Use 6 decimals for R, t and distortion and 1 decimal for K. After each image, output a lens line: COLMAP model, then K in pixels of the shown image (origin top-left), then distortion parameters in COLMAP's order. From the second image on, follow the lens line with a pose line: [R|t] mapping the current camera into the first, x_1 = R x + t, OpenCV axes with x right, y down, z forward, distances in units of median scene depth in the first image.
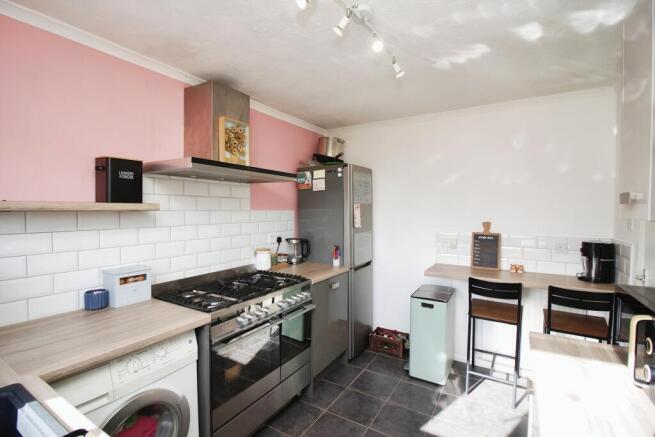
lens RADIAL K [[307.7, 0, 327.5], [0, 307.7, 218.5], [0, 0, 1]] dist [-0.001968, -0.000334]
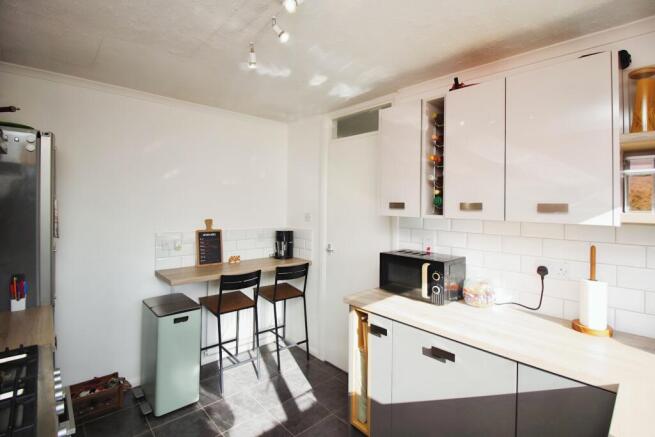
lens RADIAL K [[310.4, 0, 328.8], [0, 310.4, 203.0], [0, 0, 1]] dist [-0.000967, -0.000249]
pose [[0.283447, 0.003533, 0.958981, -0.387425], [0.017322, 0.999811, -0.008803, -0.029371], [-0.958831, 0.019107, 0.283333, 0.344017]]
